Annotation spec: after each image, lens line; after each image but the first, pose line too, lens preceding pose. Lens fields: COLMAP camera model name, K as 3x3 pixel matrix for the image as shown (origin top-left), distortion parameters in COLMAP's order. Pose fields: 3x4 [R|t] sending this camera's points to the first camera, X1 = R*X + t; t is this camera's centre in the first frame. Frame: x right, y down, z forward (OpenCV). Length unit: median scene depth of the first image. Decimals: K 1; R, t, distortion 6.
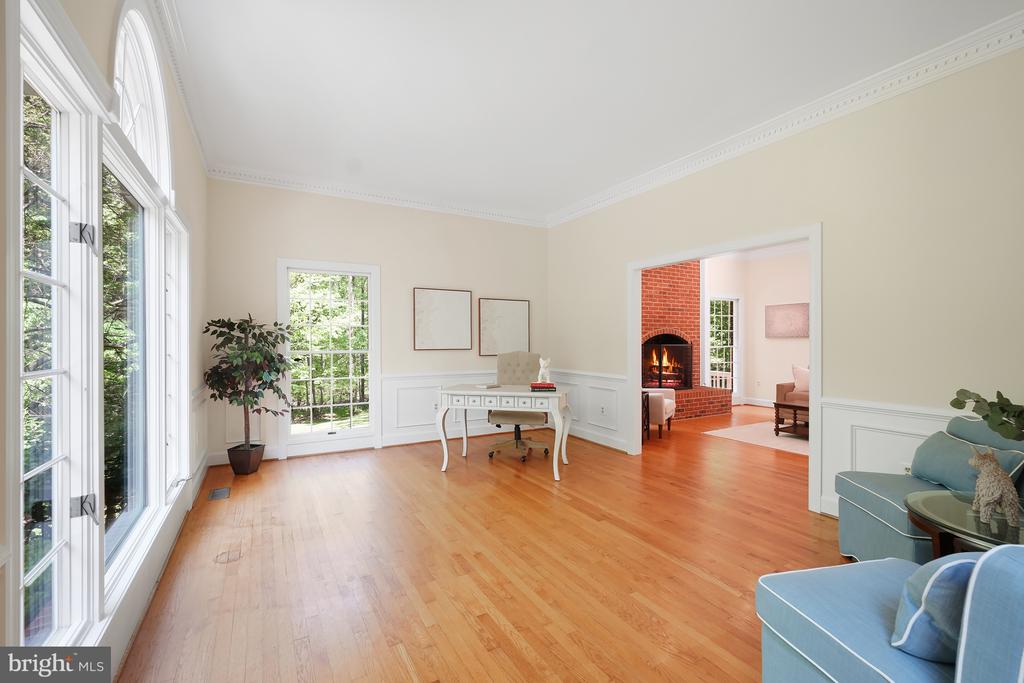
lens RADIAL K [[448.0, 0, 512.2], [0, 448.0, 337.5], [0, 0, 1]] dist [-0.003762, -0.000499]
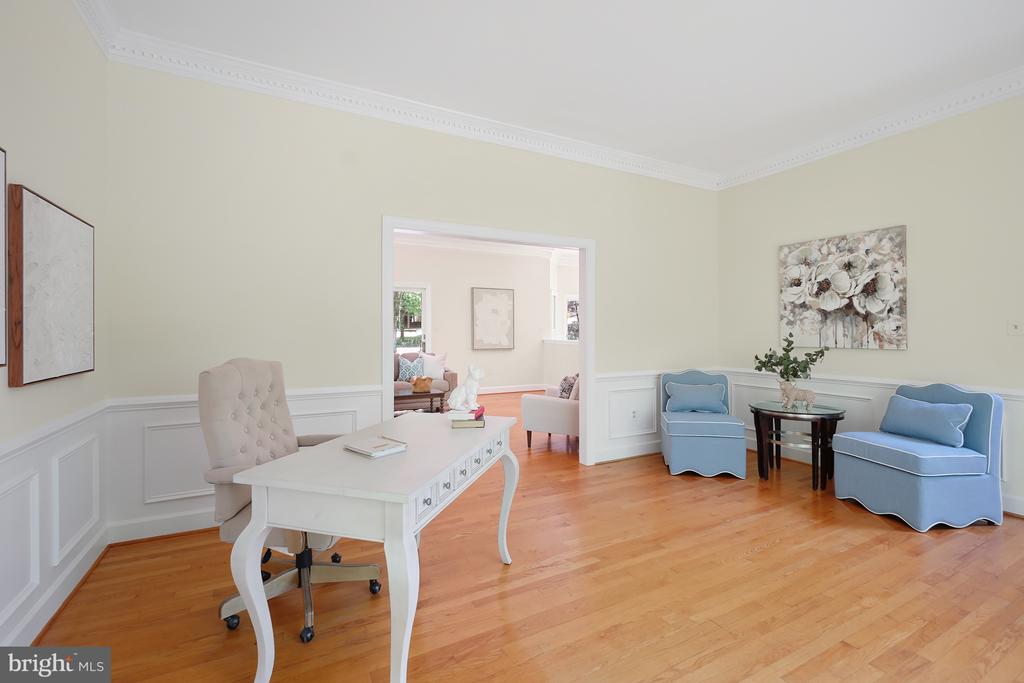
lens RADIAL K [[448.0, 0, 512.2], [0, 448.0, 337.5], [0, 0, 1]] dist [-0.003762, -0.000499]
pose [[0.025585, -0.012907, 0.999589, -0.412090], [-0.006223, 0.999895, 0.013070, 0.006756], [-0.999653, -0.006555, 0.025502, 0.813228]]
